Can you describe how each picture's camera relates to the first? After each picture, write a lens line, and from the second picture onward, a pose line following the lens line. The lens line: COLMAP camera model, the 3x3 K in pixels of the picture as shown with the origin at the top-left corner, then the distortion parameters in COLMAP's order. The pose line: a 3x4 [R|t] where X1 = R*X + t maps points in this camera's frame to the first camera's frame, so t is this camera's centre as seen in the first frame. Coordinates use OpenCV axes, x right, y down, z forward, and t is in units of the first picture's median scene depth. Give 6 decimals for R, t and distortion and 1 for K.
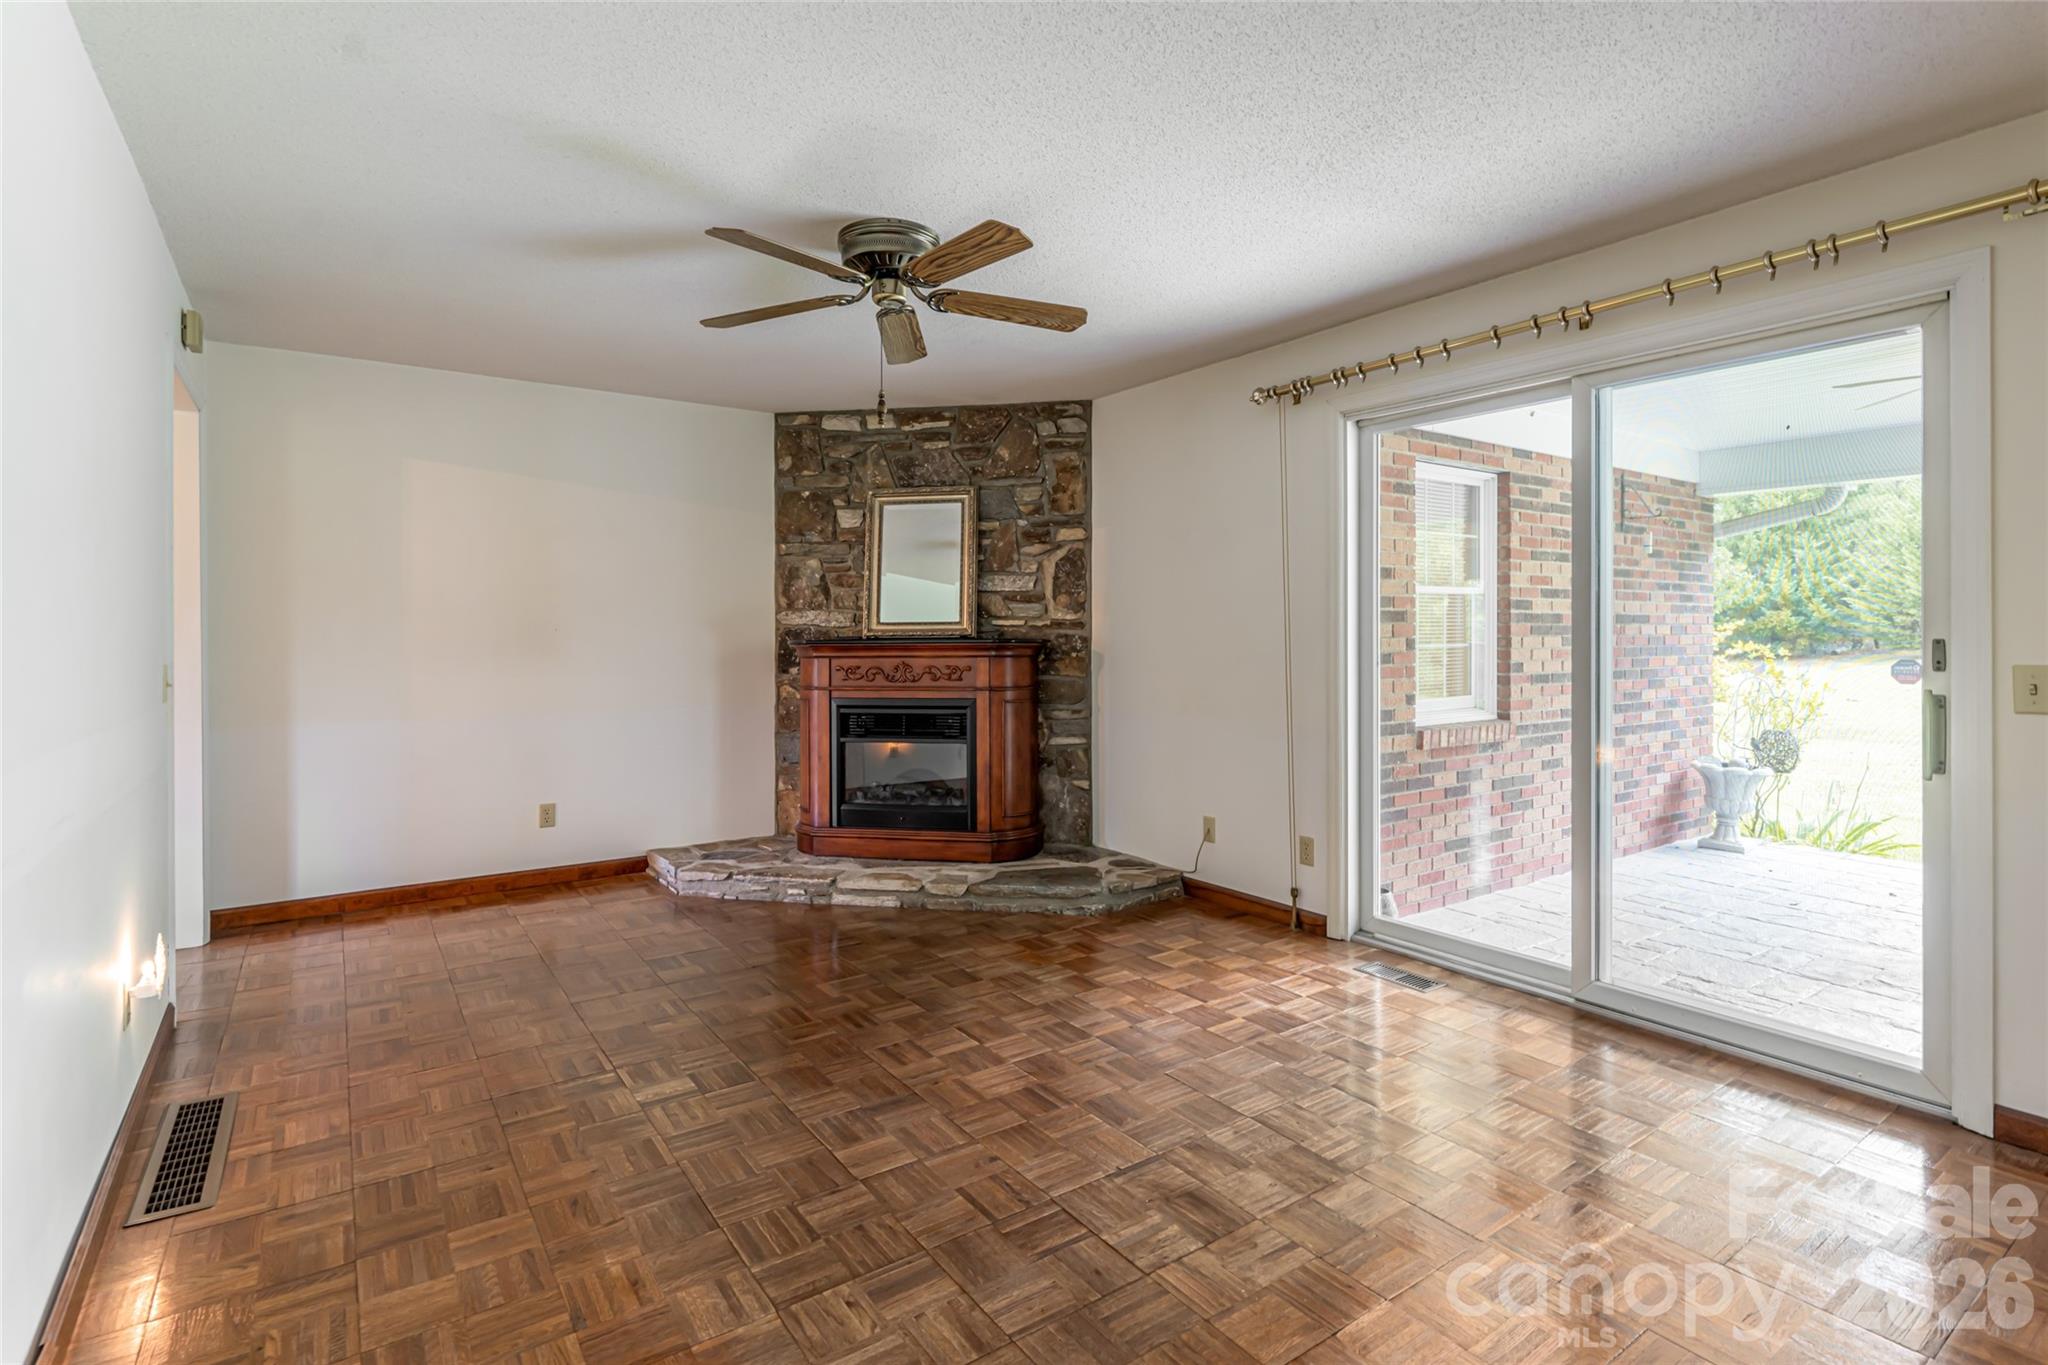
lens RADIAL K [[989.7, 0, 1027.3], [0, 989.7, 635.4], [0, 0, 1]] dist [-0.000869, 0.000091]
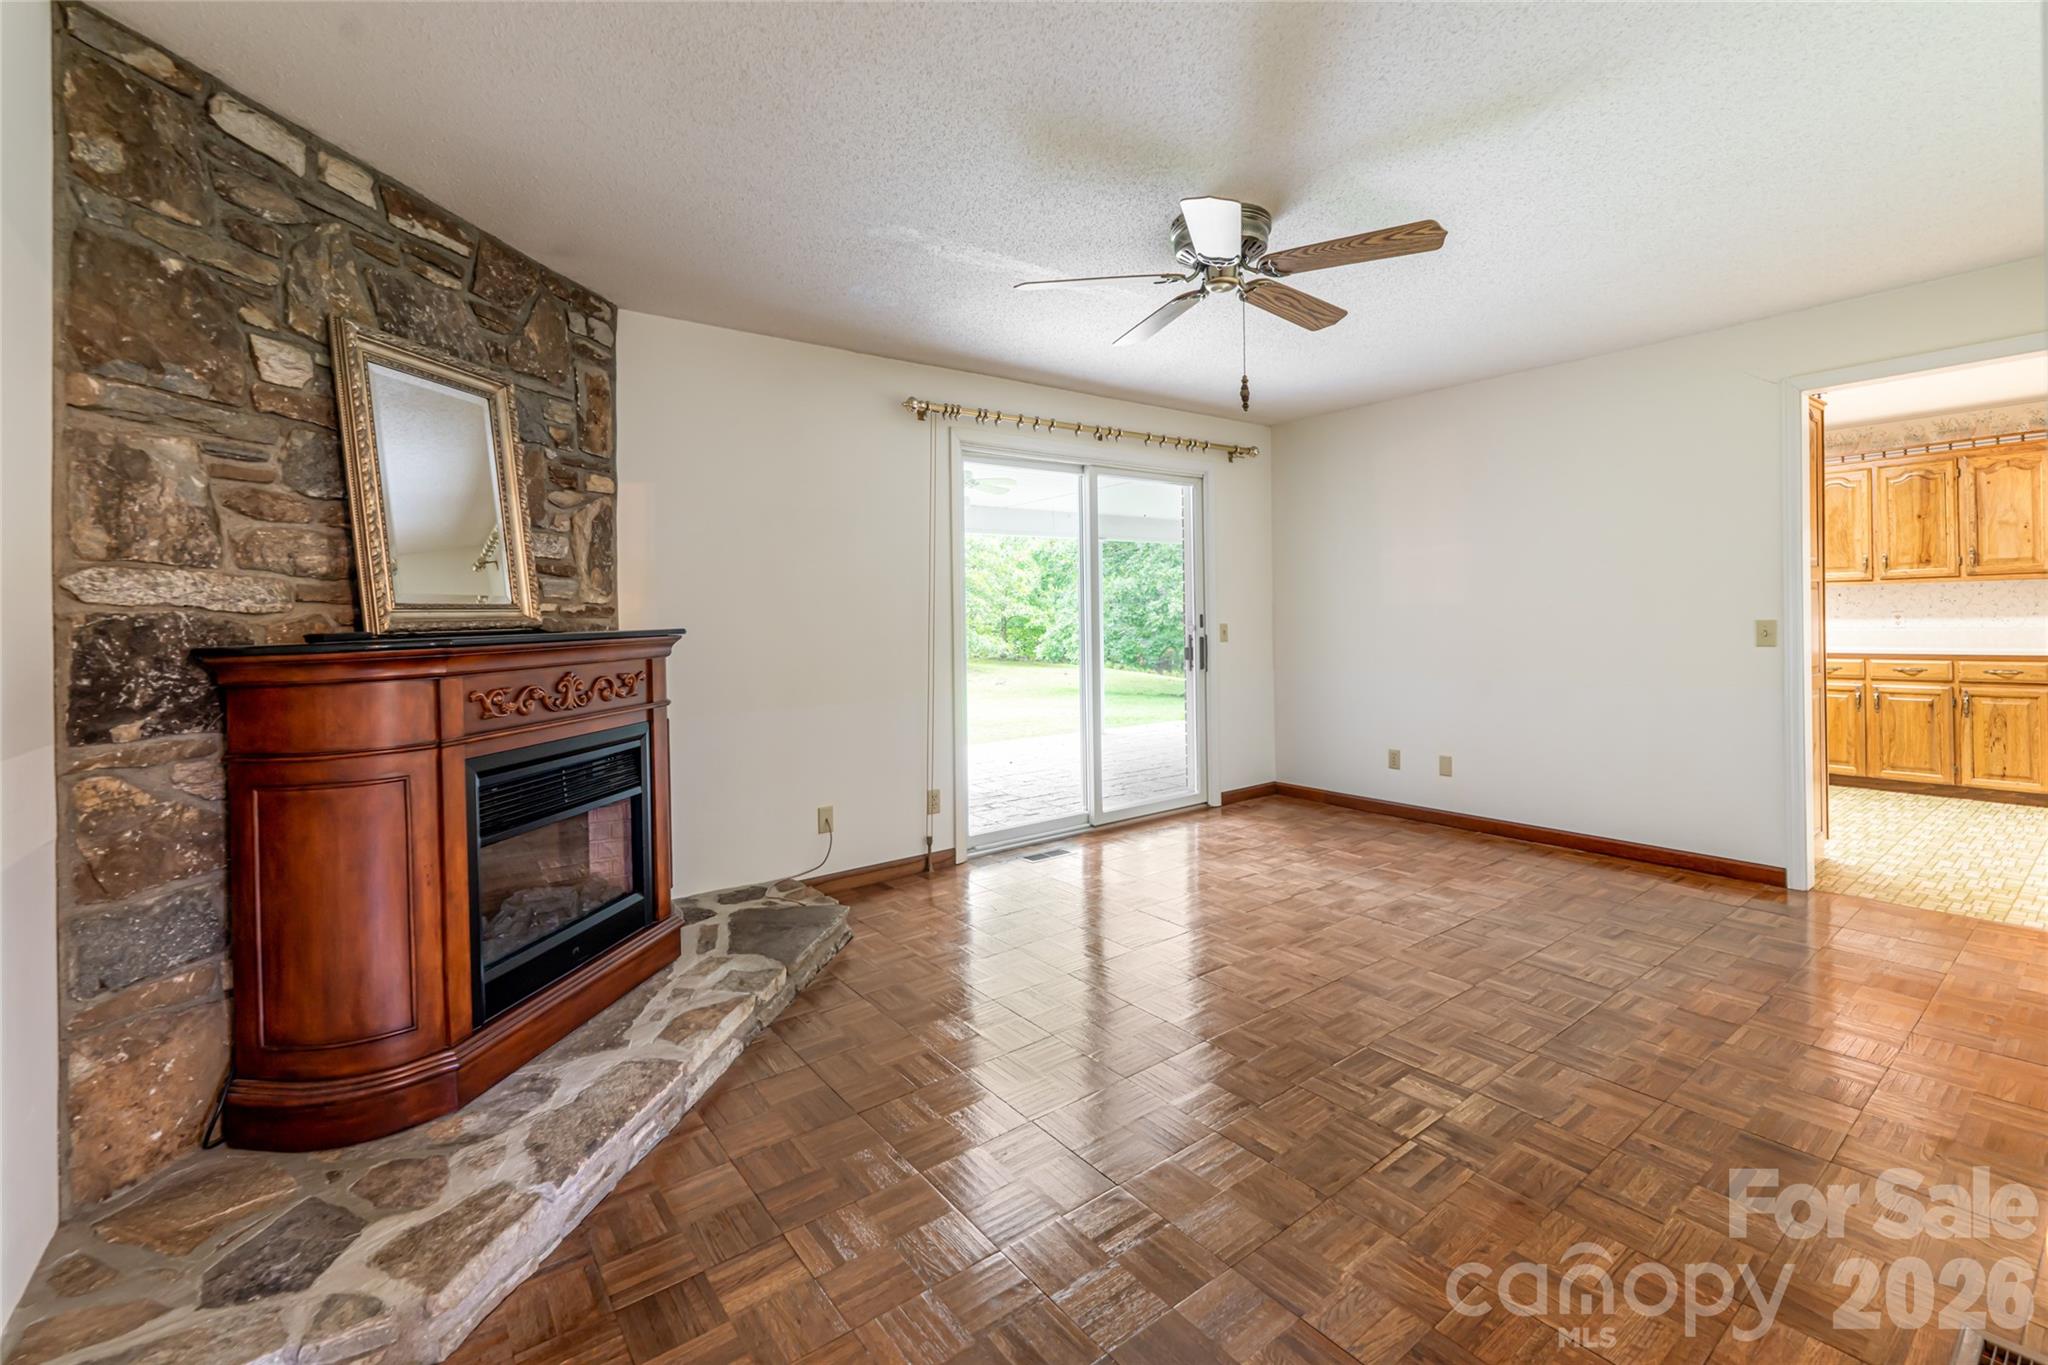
lens RADIAL K [[898.6, 0, 1028.1], [0, 898.6, 625.4], [0, 0, 1]] dist [-0.000257, -0.000446]
pose [[-0.041373, -0.005805, 0.999127, -0.607352], [0.024557, 0.999675, 0.006825, 0.002592], [-0.998842, 0.024818, -0.041217, 0.712413]]
